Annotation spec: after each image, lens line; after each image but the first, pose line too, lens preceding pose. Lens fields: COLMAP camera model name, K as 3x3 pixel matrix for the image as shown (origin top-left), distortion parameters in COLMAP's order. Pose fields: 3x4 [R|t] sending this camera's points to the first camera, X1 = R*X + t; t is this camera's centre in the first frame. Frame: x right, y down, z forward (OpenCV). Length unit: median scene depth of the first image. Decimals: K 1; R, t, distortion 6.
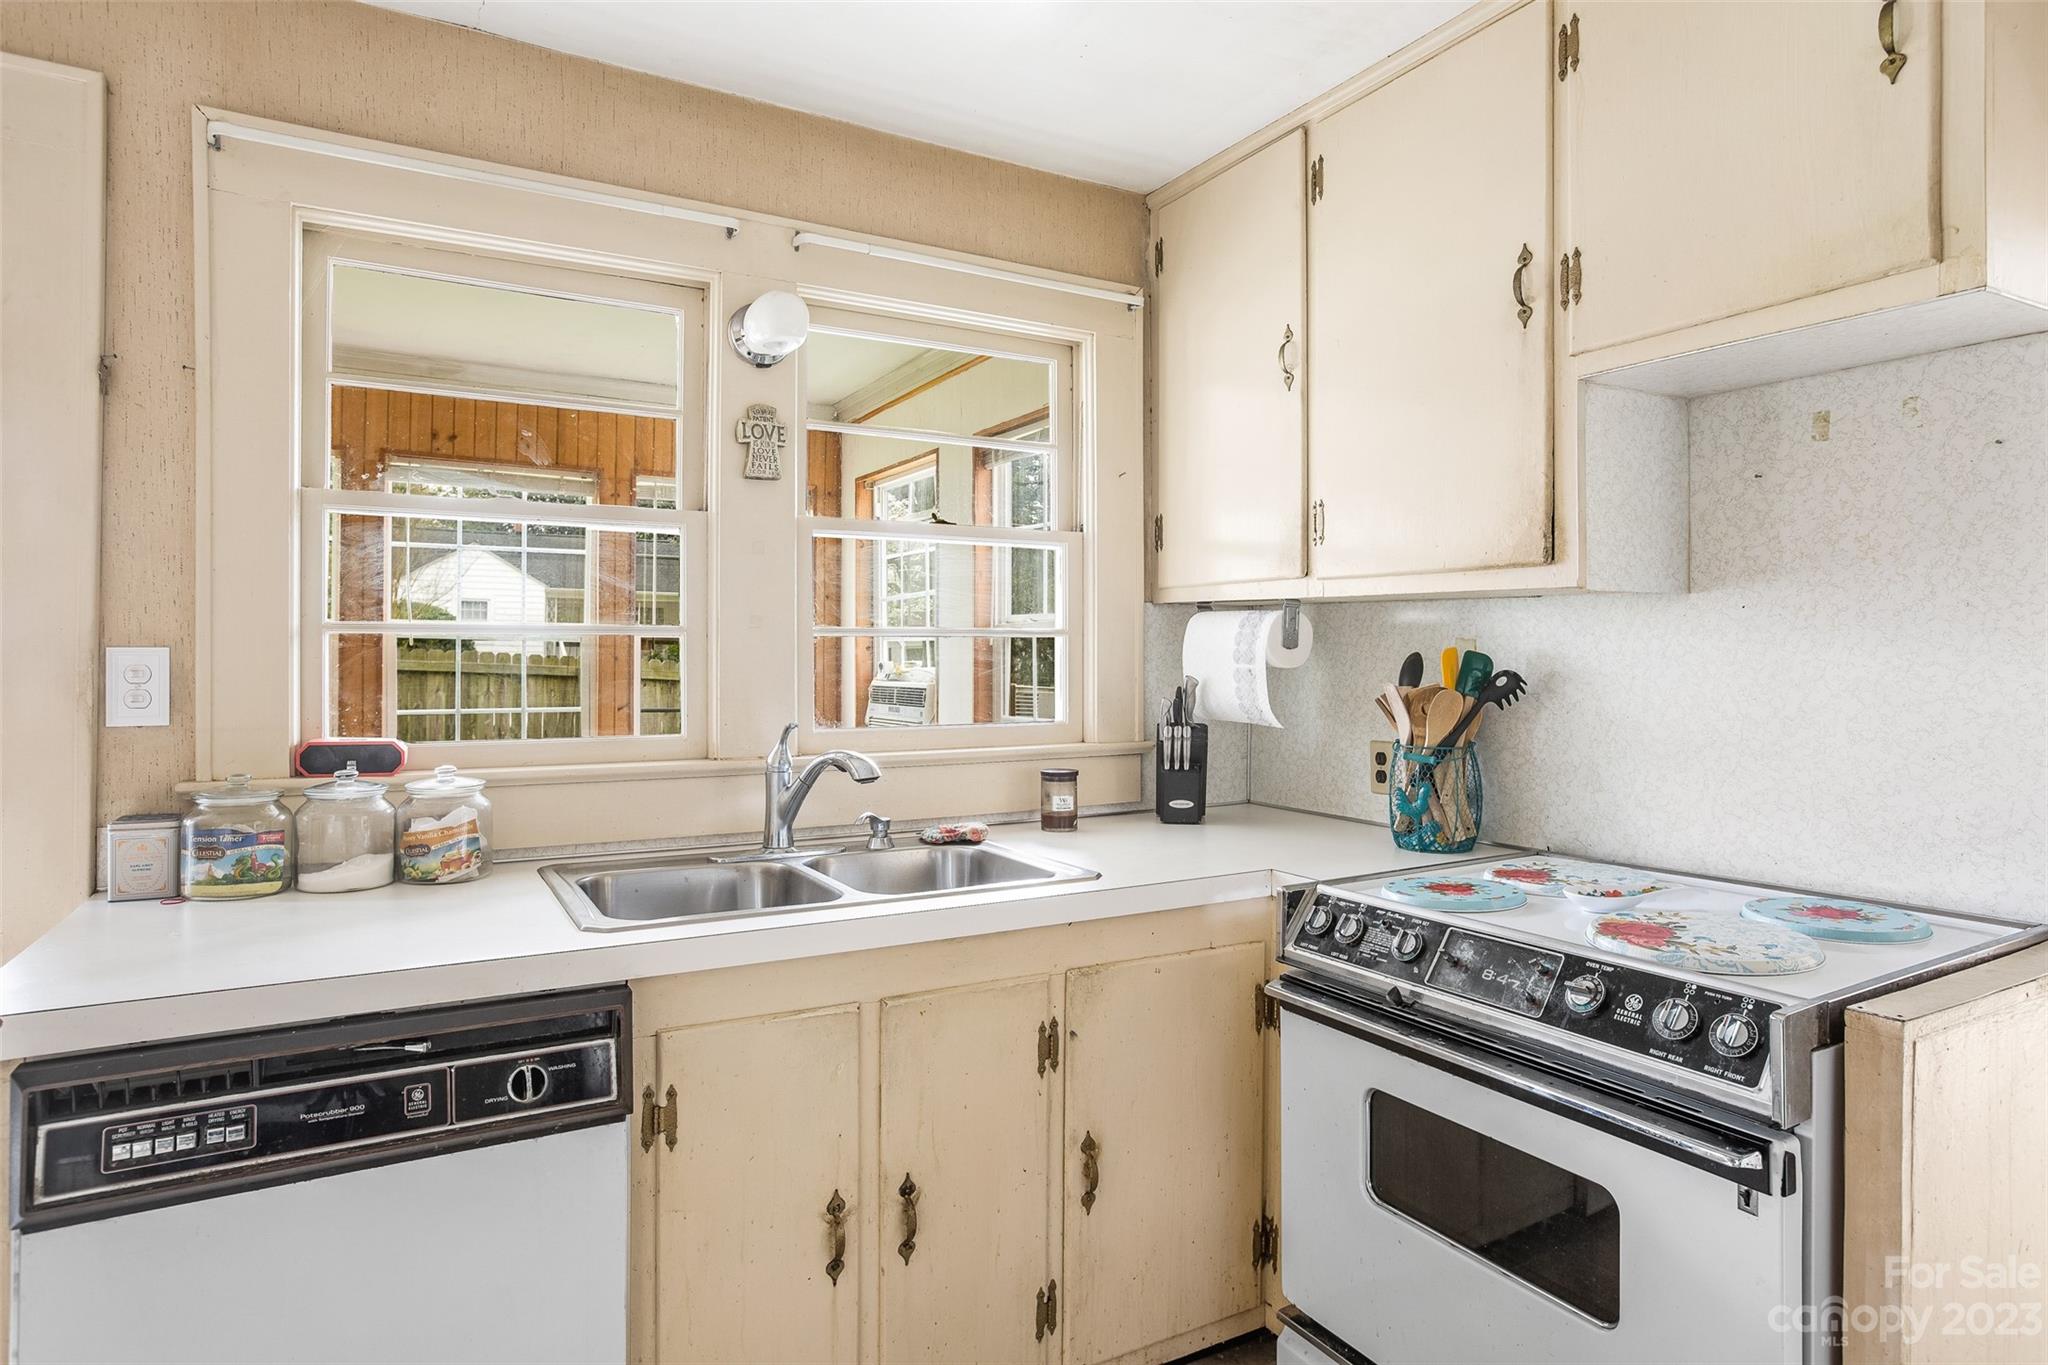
lens RADIAL K [[1154.1, 0, 1025.0], [0, 1154.1, 656.8], [0, 0, 1]] dist [-0.024851, 0.012843]
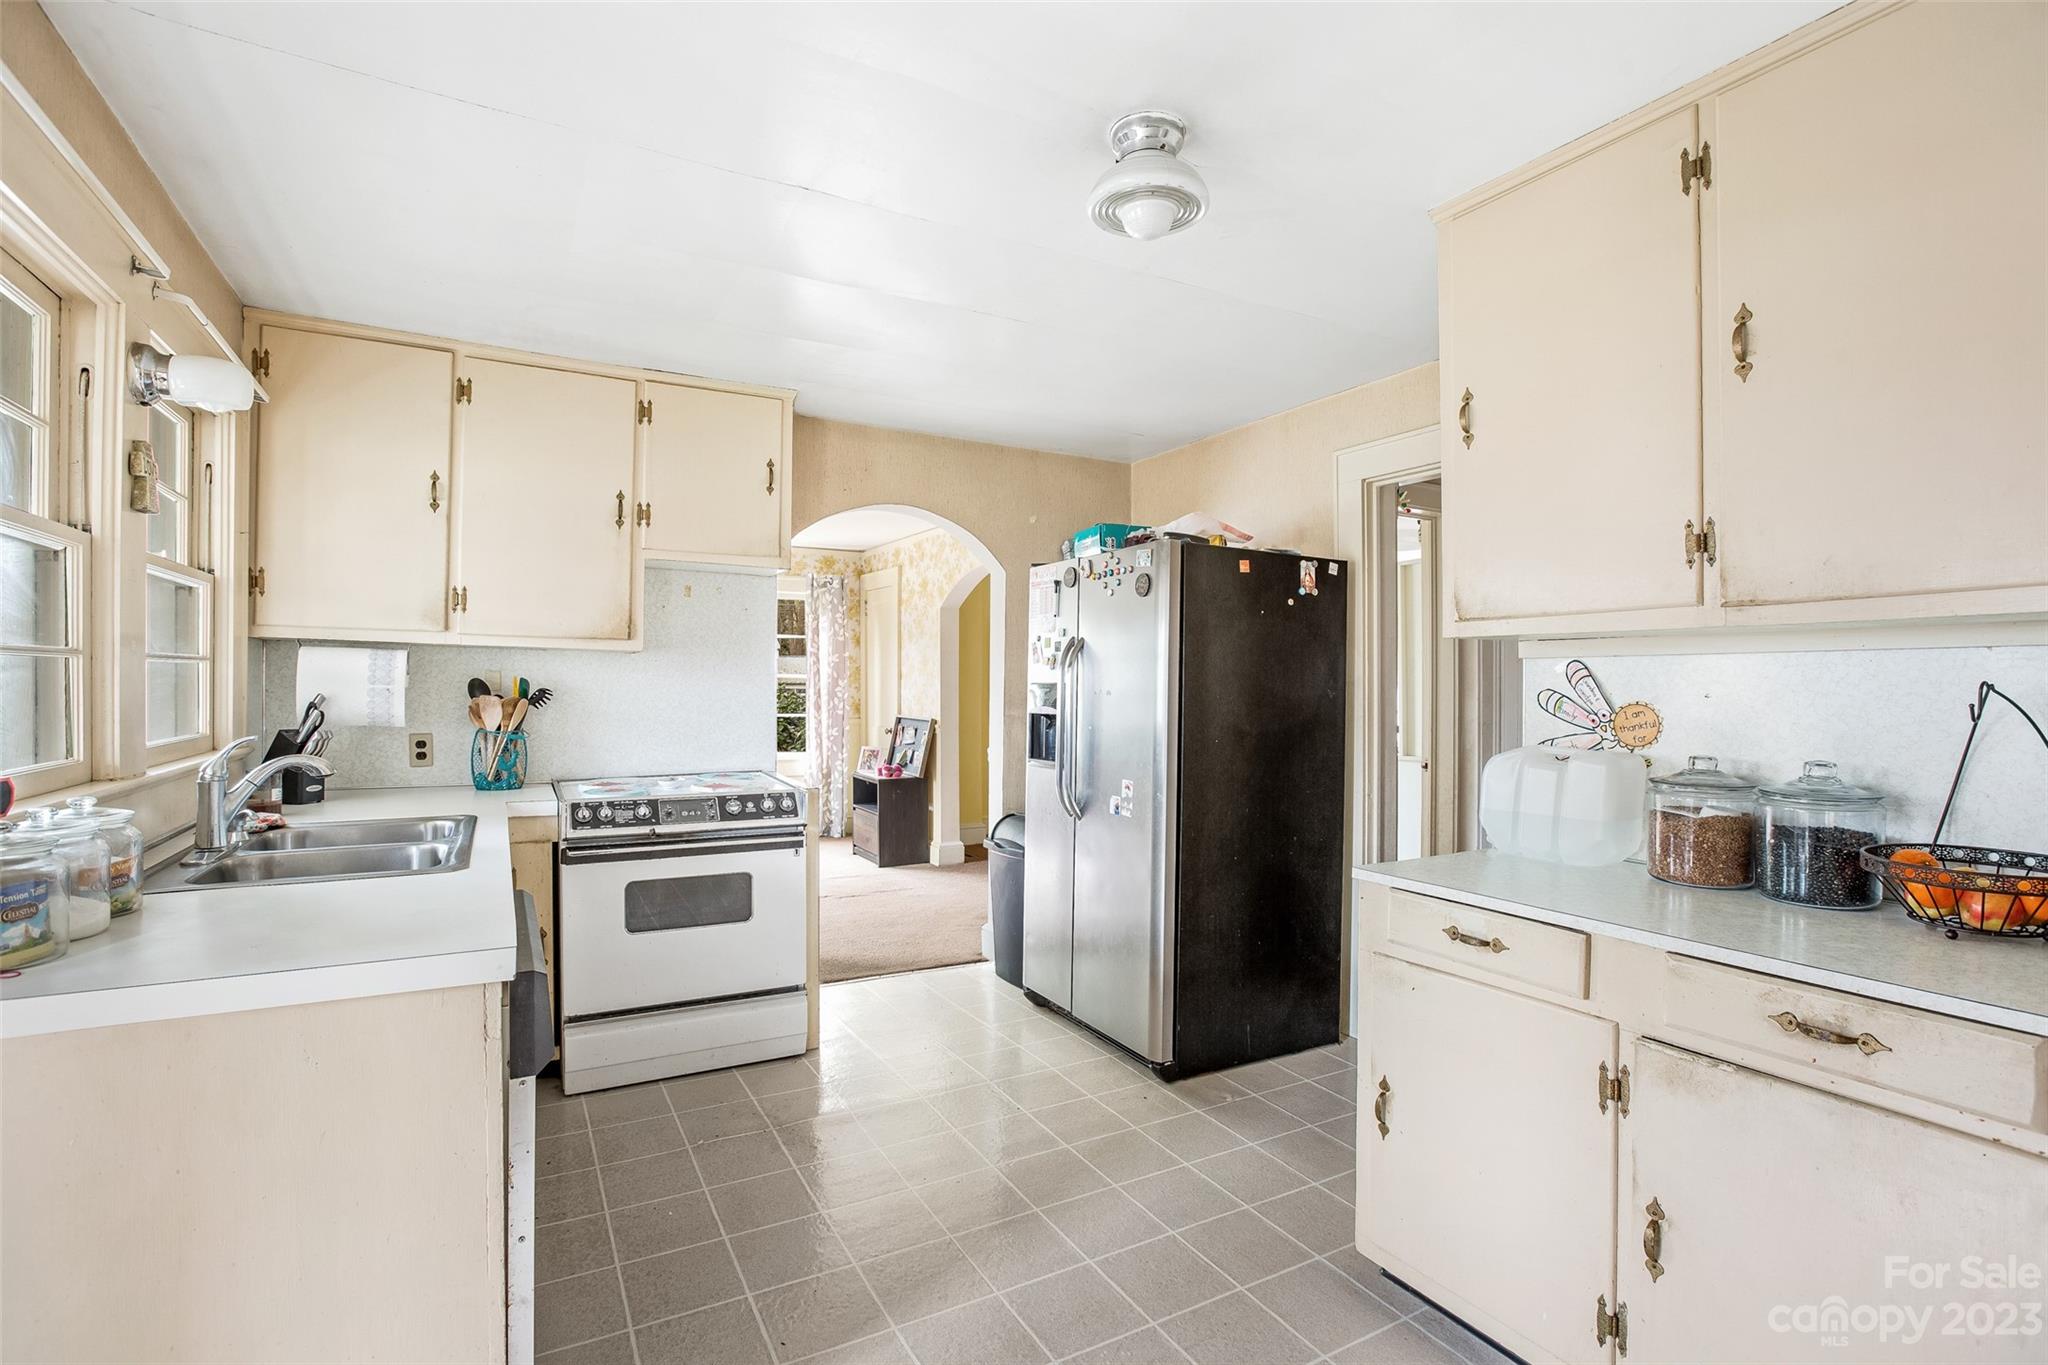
lens RADIAL K [[936.9, 0, 1023.9], [0, 936.9, 683.7], [0, 0, 1]] dist [-0.029341, 0.003404]
pose [[0.004534, -0.002837, 0.999986, -1.297892], [-0.008701, 0.999958, 0.002876, -0.007873], [-0.999952, -0.008714, 0.004509, 0.228075]]
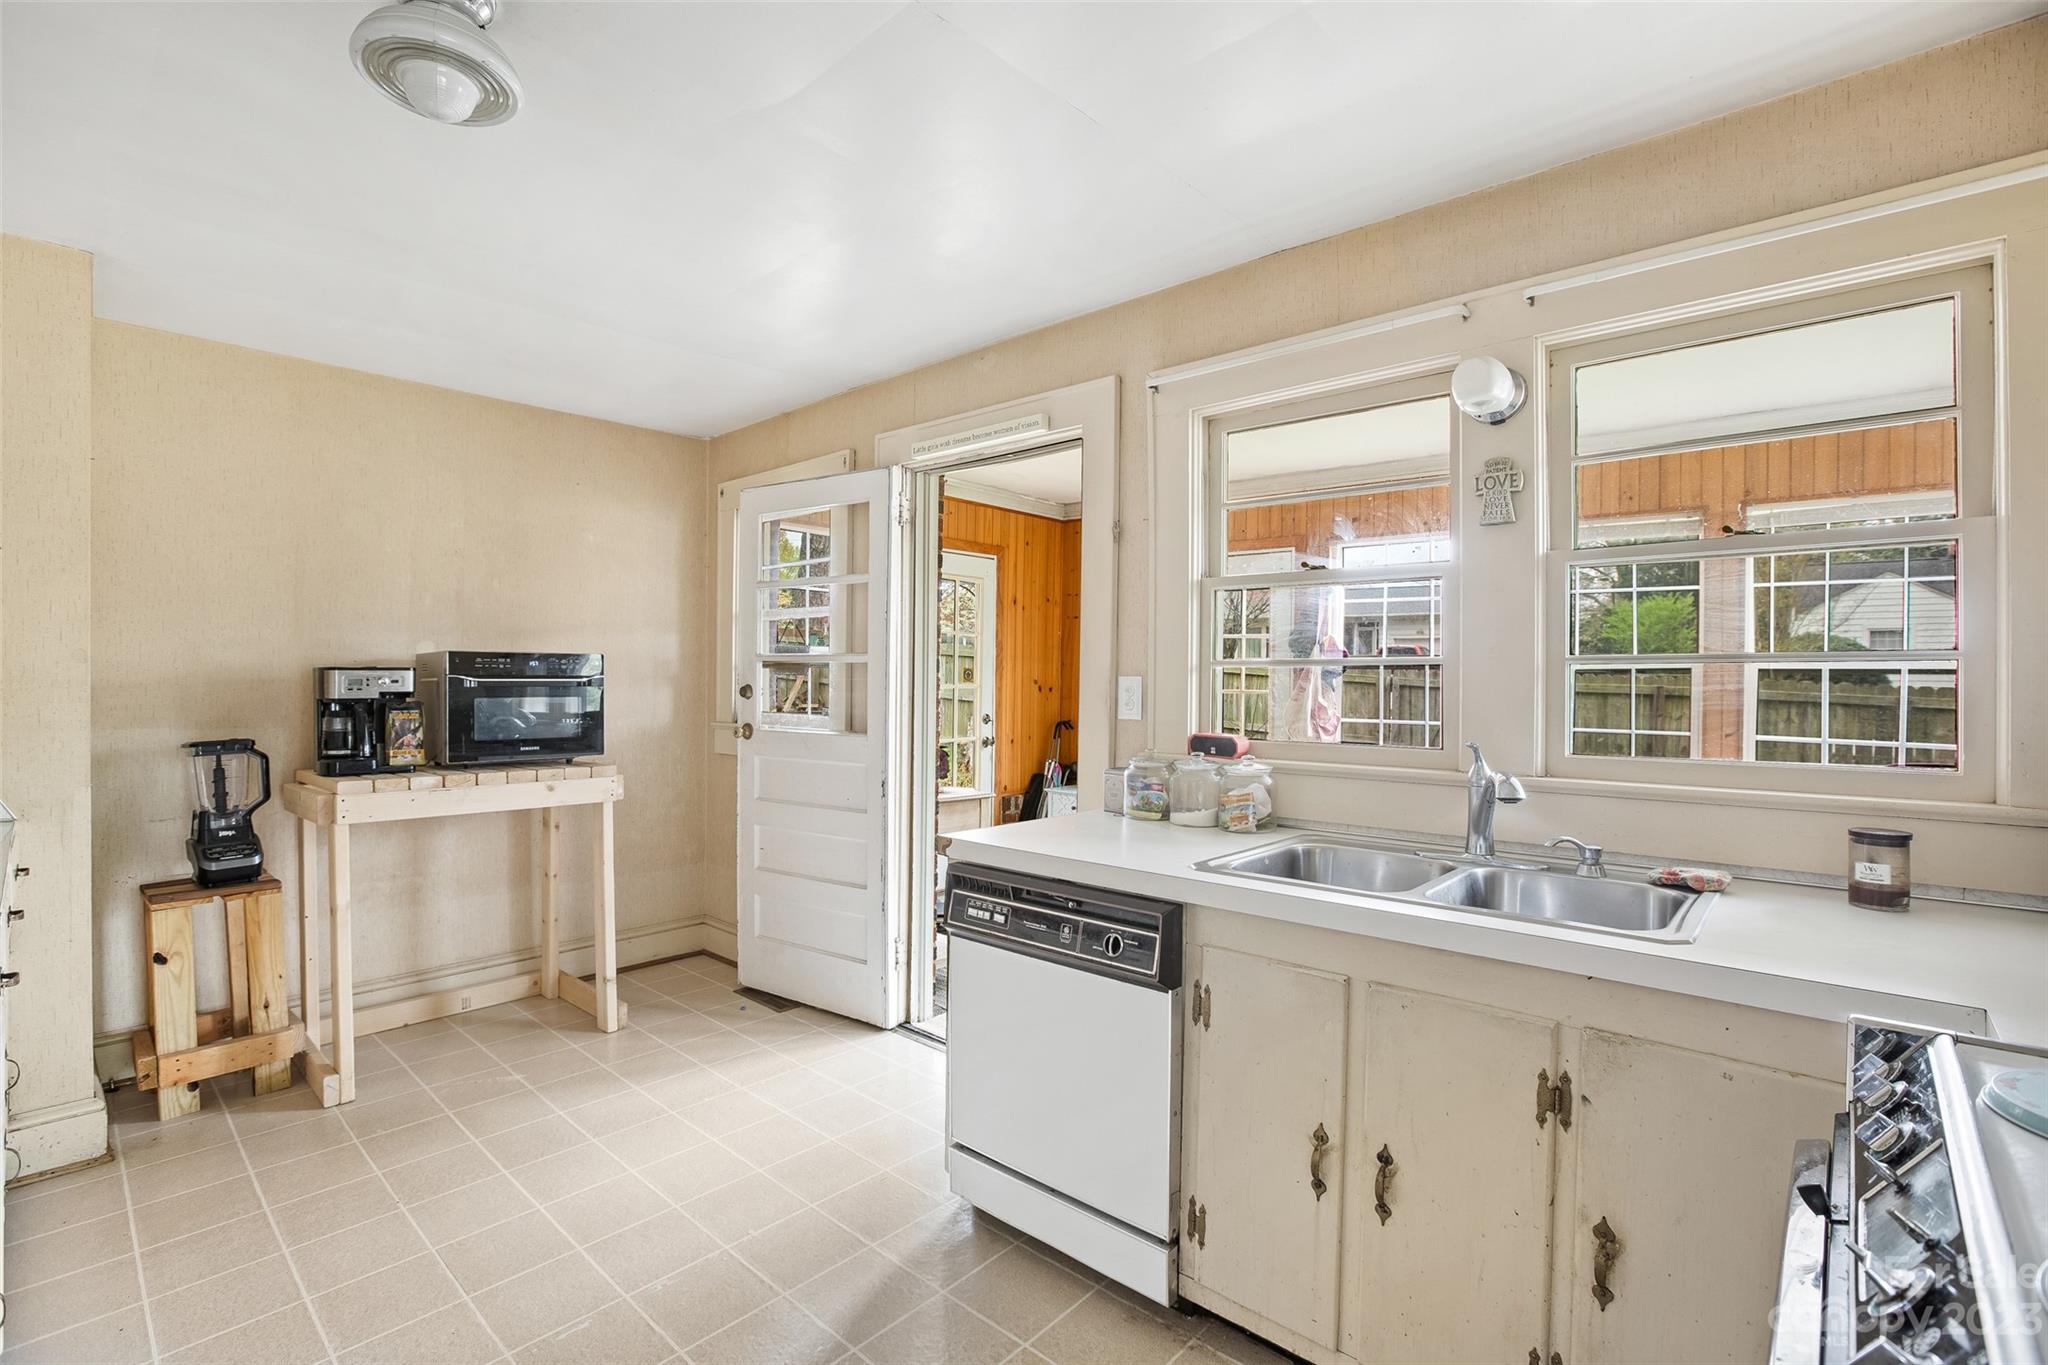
lens RADIAL K [[936.9, 0, 1018.7], [0, 936.9, 681.7], [0, 0, 1]] dist [-0.029341, 0.003404]
pose [[0.313373, 0.000595, -0.949630, 0.583064], [-0.004884, 0.999988, -0.000985, 0.001798], [0.949618, 0.004946, 0.313372, 0.342325]]
